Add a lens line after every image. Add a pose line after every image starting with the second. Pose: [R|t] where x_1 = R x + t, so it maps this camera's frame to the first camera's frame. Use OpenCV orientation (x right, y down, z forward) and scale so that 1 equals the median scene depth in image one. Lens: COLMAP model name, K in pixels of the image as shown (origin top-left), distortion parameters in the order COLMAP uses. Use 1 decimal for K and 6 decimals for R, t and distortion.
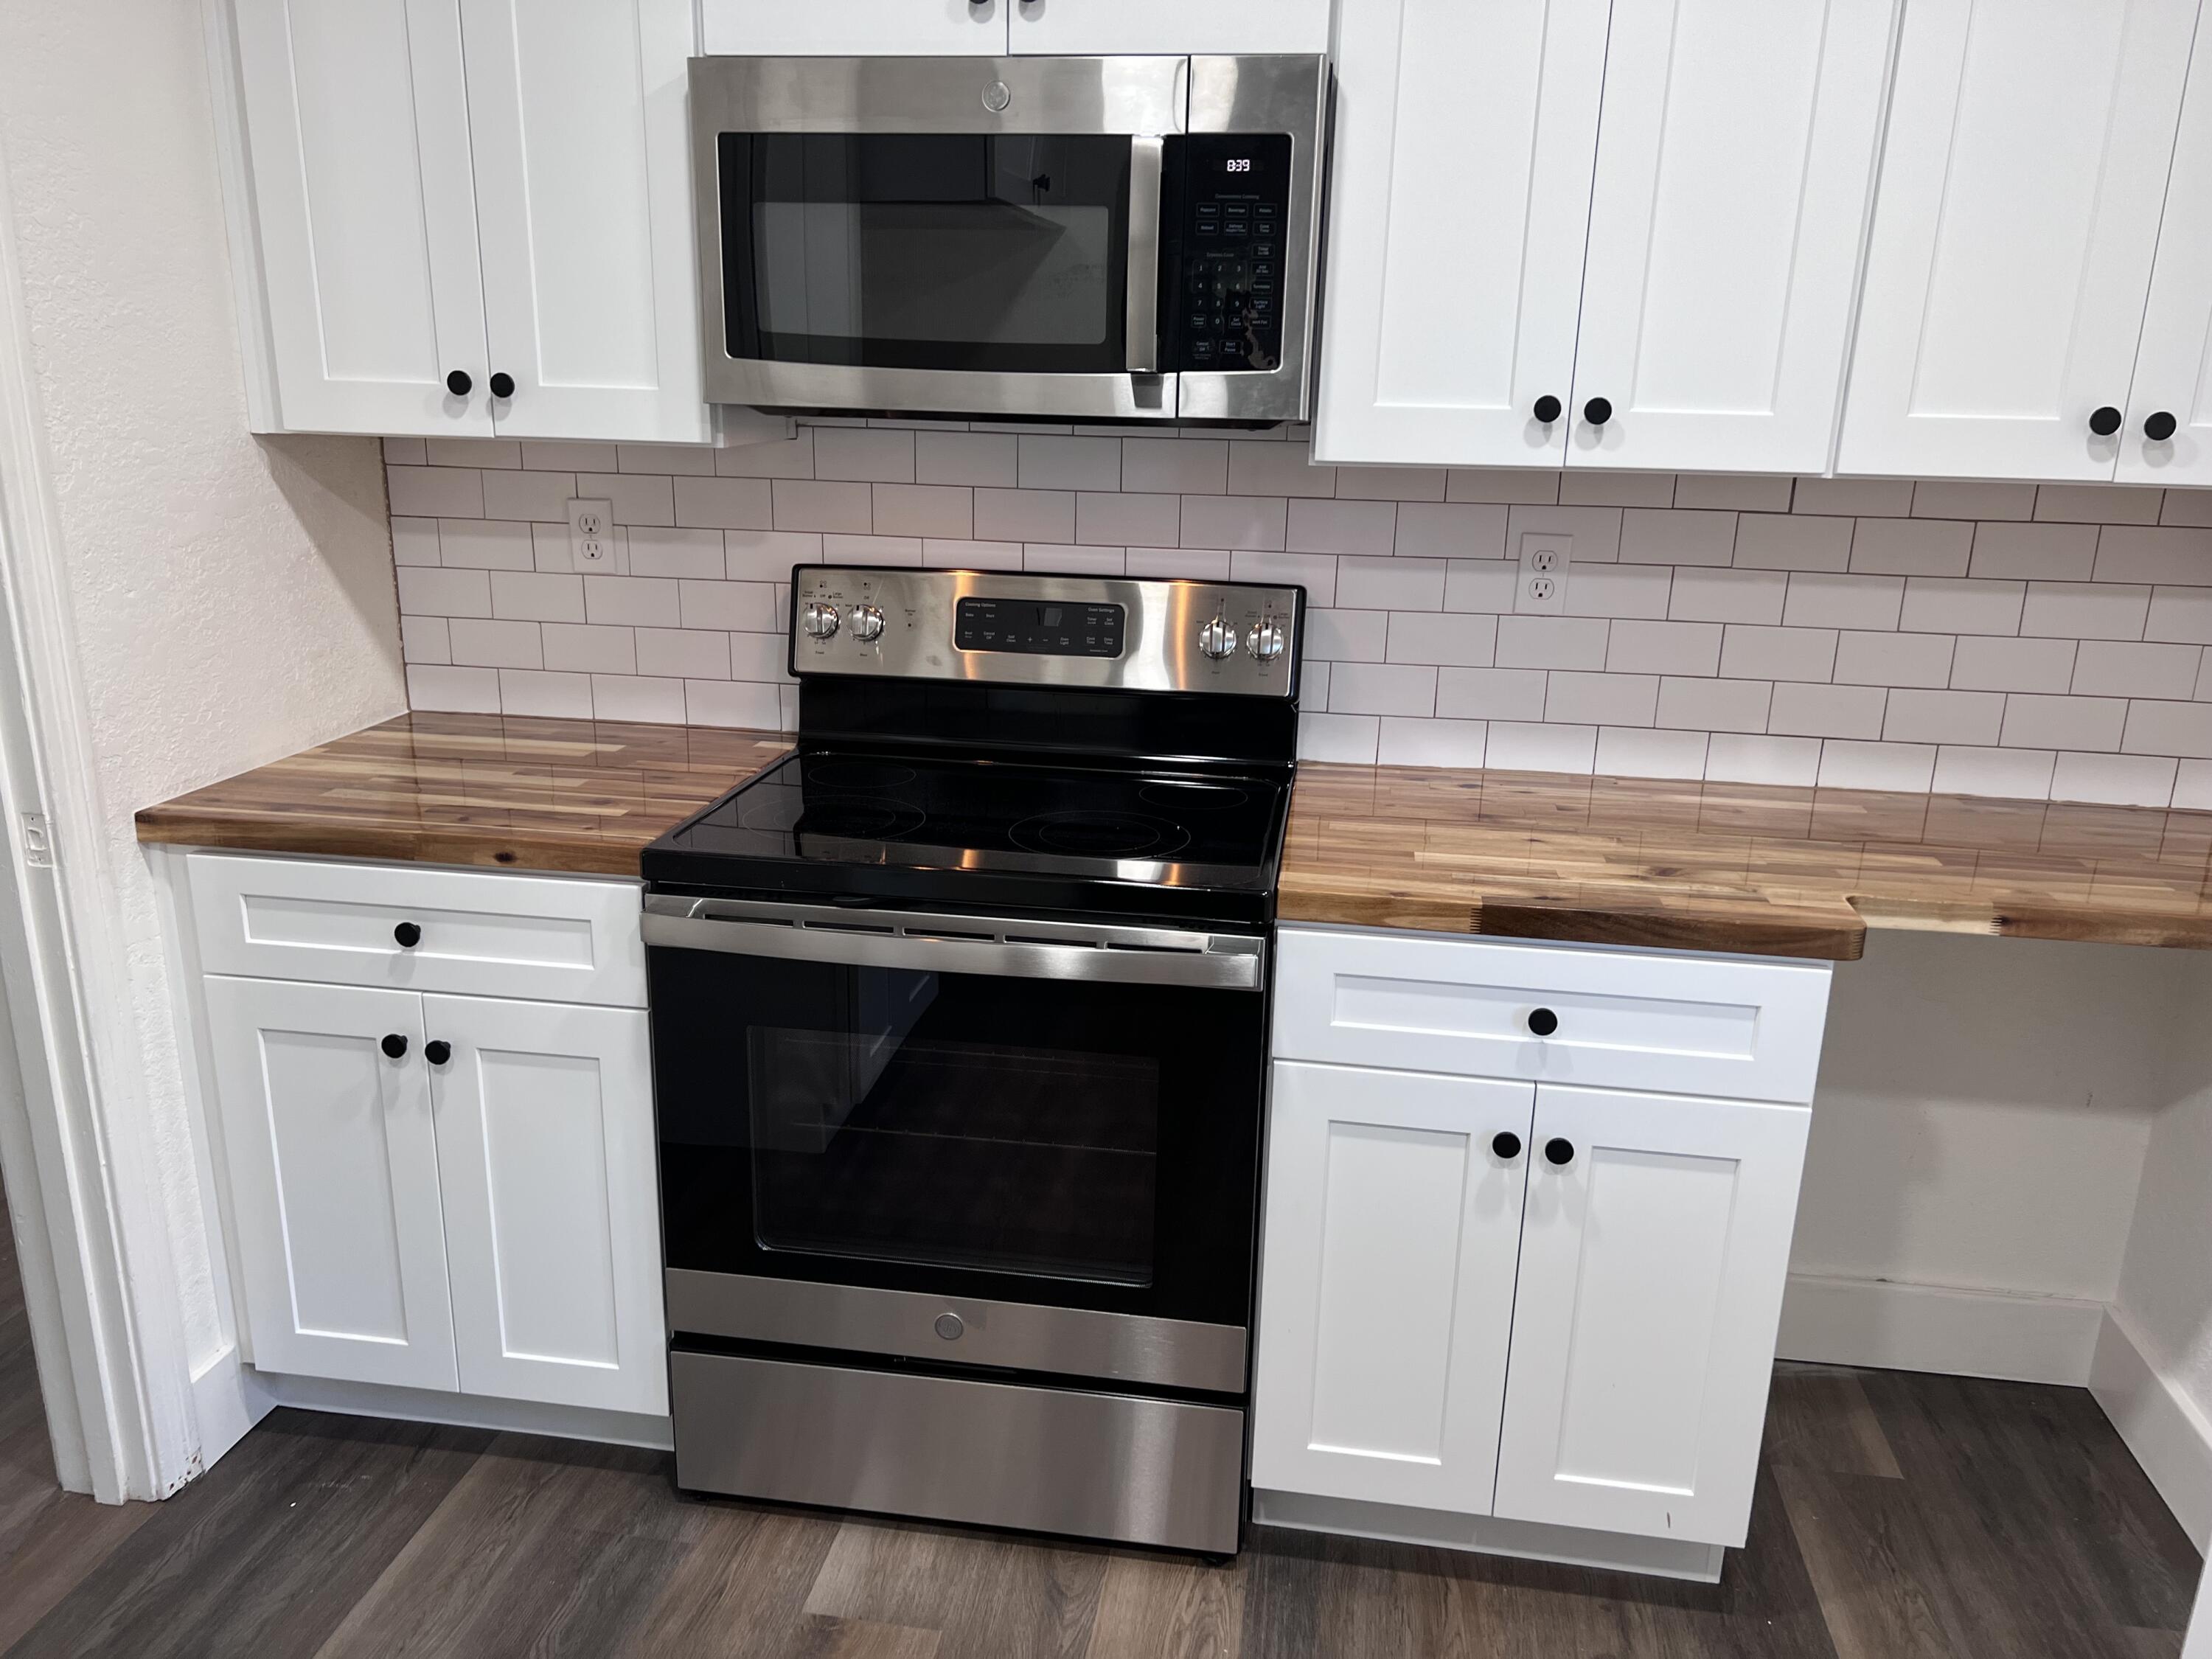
lens RADIAL K [[1671.9, 0, 1109.9], [0, 1671.9, 858.8], [0, 0, 1]] dist [0.022053, -0.004490]
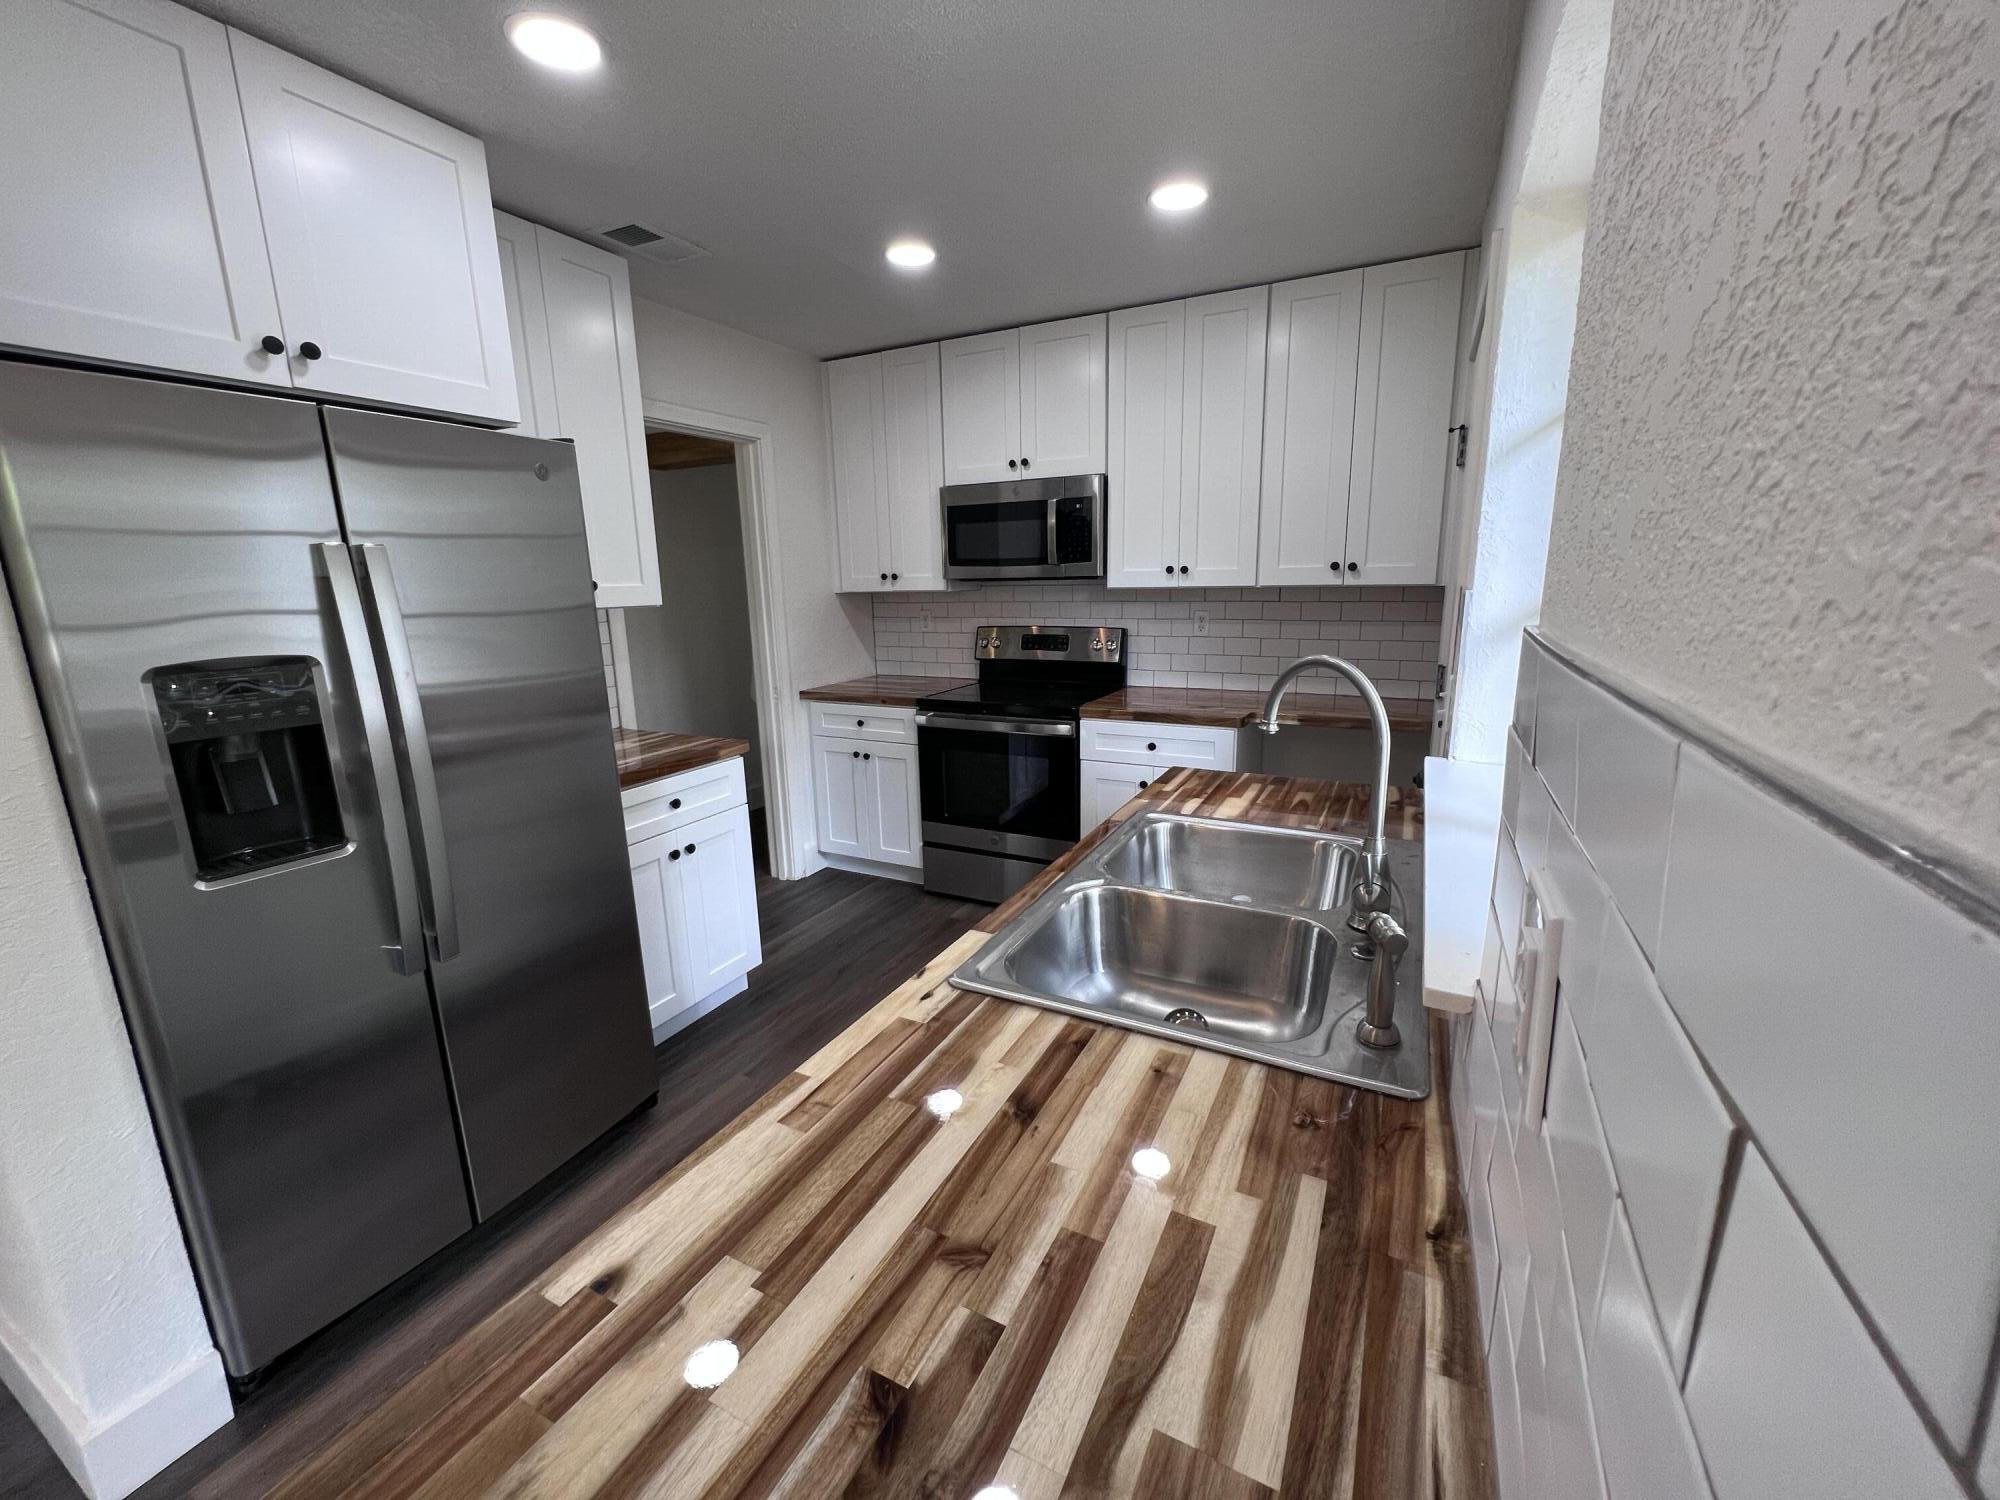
lens RADIAL K [[804.7, 0, 1000.0], [0, 804.7, 750.0], [0, 0, 1]] dist [-0.000073, -0.000005]
pose [[0.948366, 0.027732, -0.315963, 0.422117], [-0.052633, 0.996119, -0.070547, 0.207224], [0.312780, 0.083535, 0.946145, -0.558627]]
